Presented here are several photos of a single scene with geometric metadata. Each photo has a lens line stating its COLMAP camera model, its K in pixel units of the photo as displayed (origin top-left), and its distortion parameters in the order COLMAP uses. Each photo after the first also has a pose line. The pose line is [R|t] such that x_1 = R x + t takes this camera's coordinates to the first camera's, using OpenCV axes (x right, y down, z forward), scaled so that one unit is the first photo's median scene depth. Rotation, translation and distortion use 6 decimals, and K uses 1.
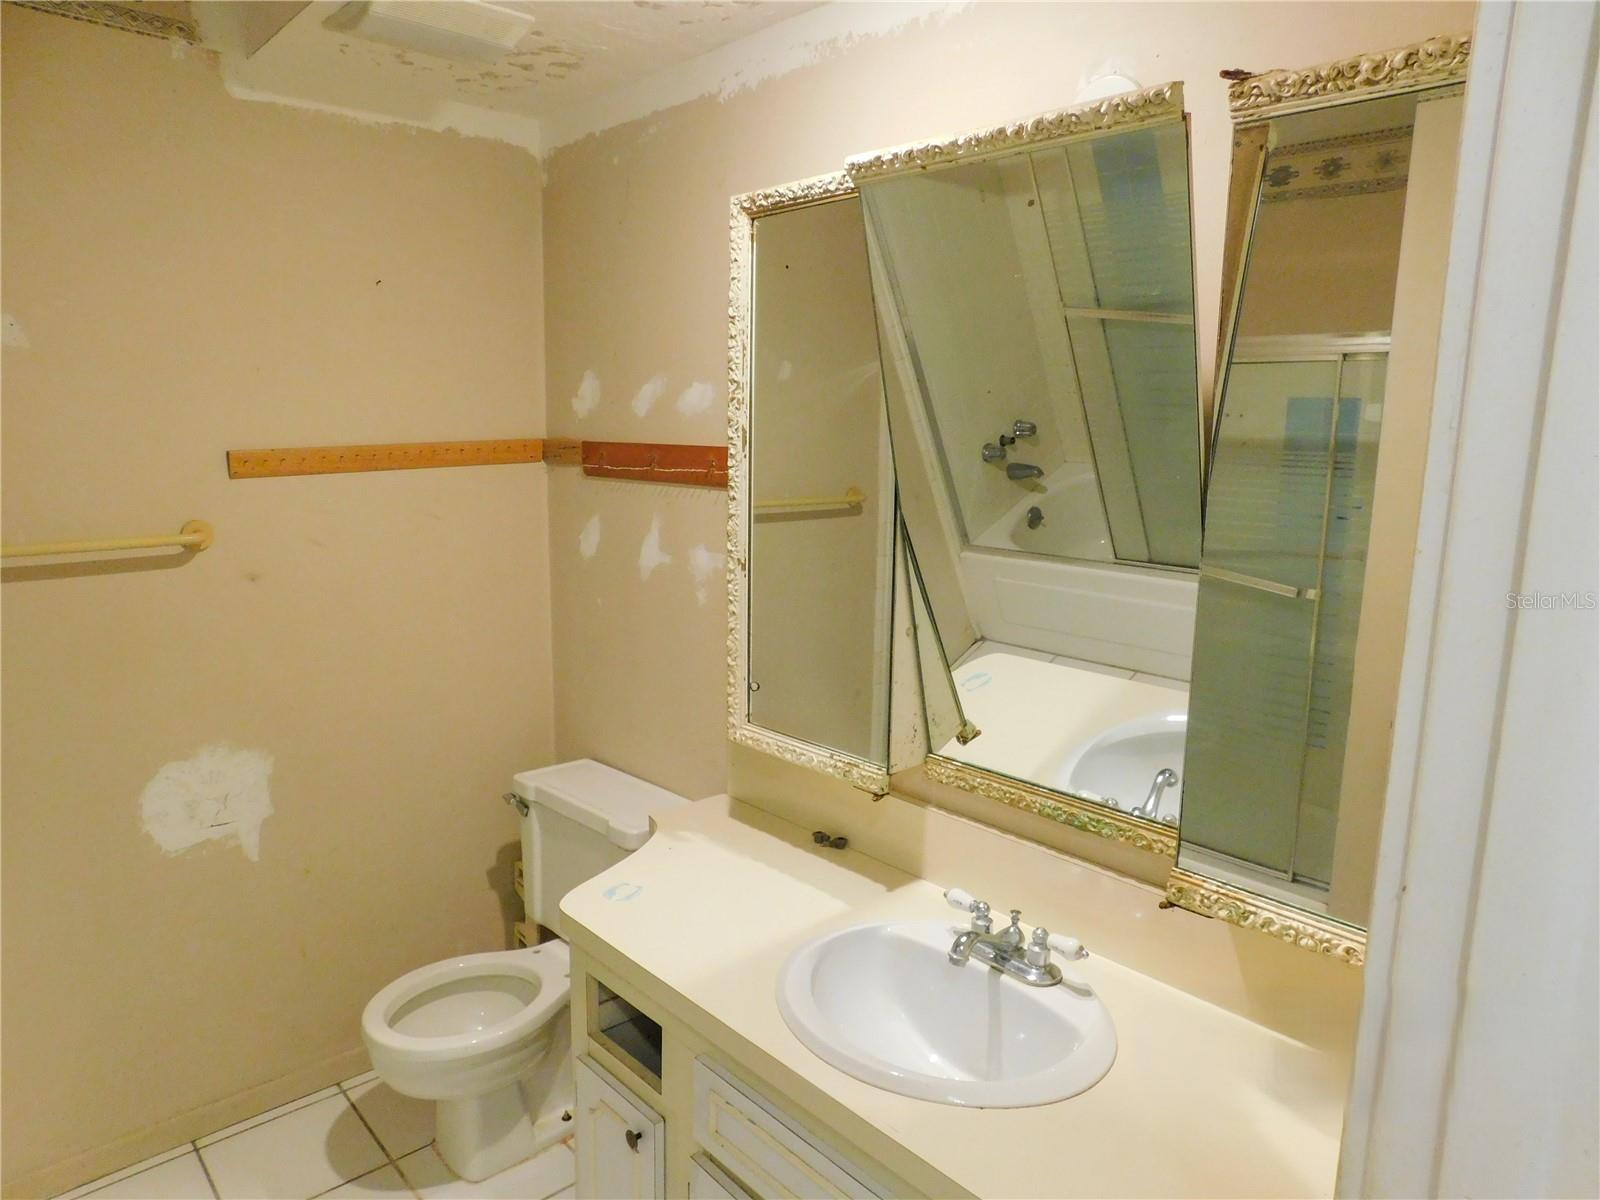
lens RADIAL K [[1072.7, 0, 800.0], [0, 1072.7, 600.0], [0, 0, 1]] dist [0.000768, 0.042164]
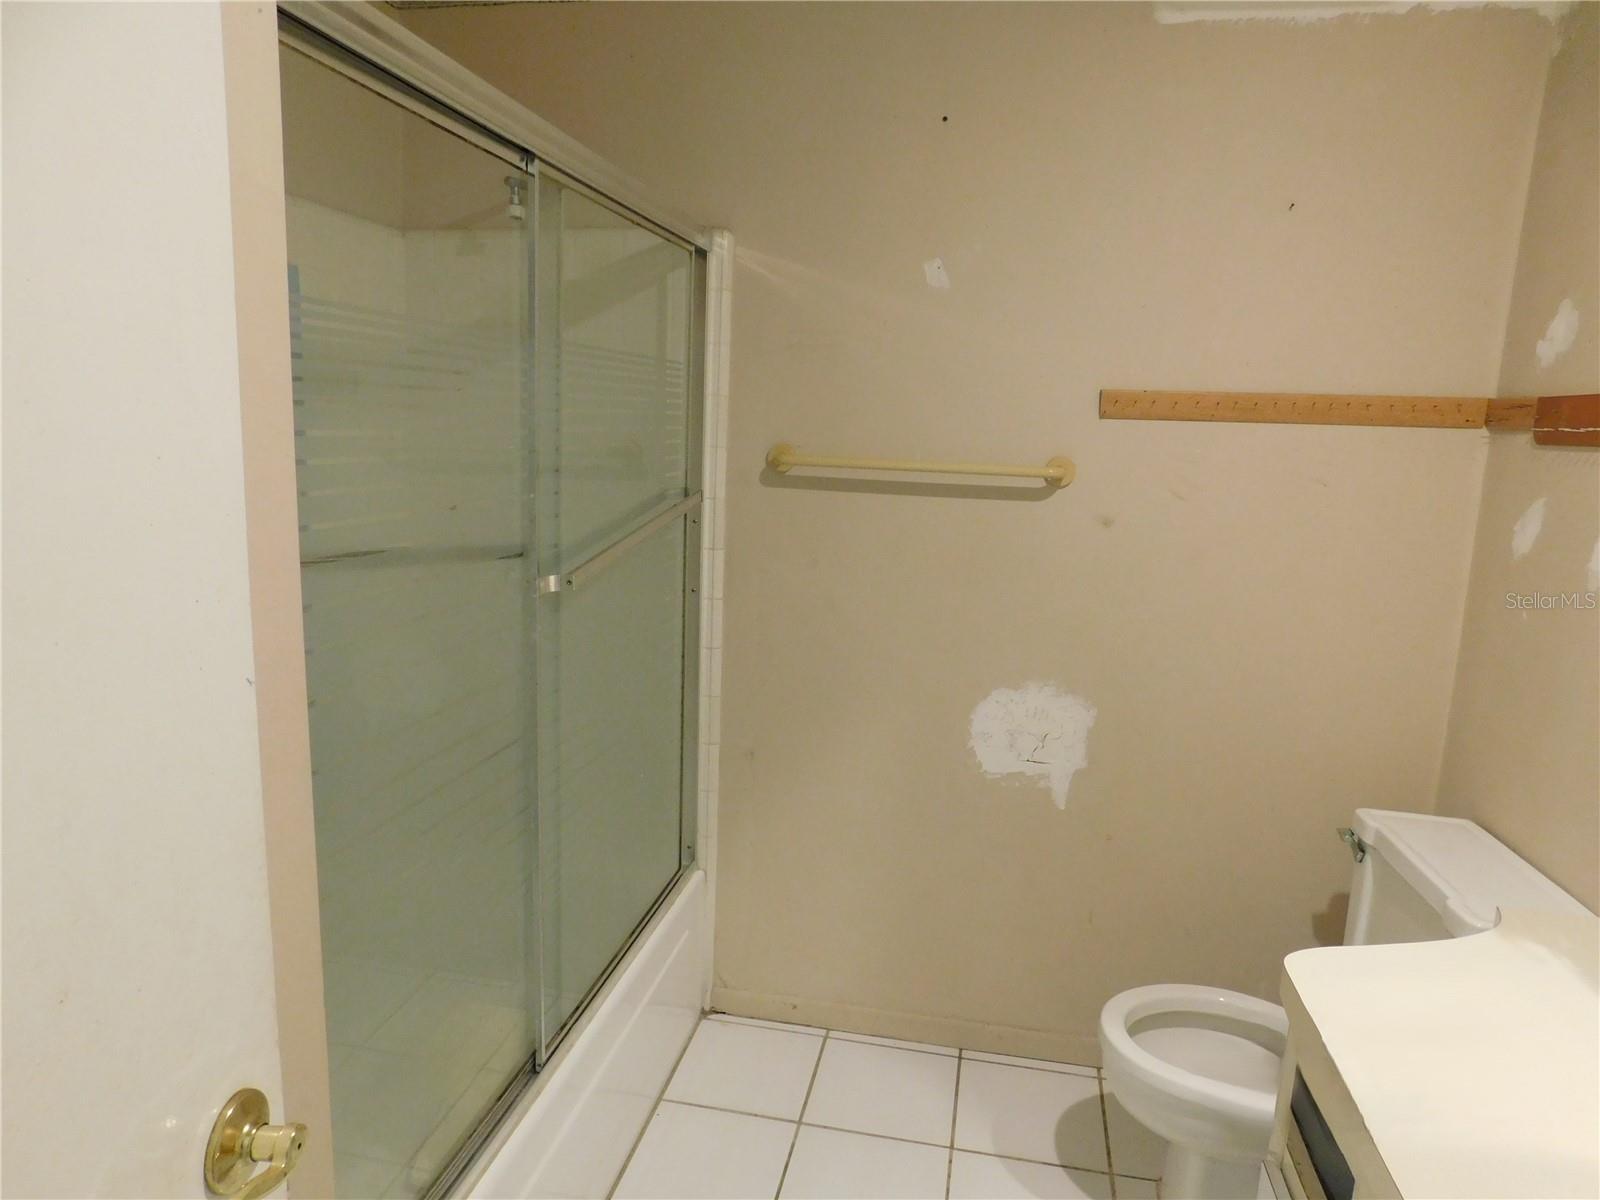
lens RADIAL K [[1074.3, 0, 847.1], [0, 1074.3, 605.6], [0, 0, 1]] dist [-0.002058, 0.000772]
pose [[0.637463, 0.150856, -0.755569, 0.084237], [-0.171876, 0.983776, 0.051411, 0.042611], [0.751066, 0.097091, 0.653049, 0.193935]]
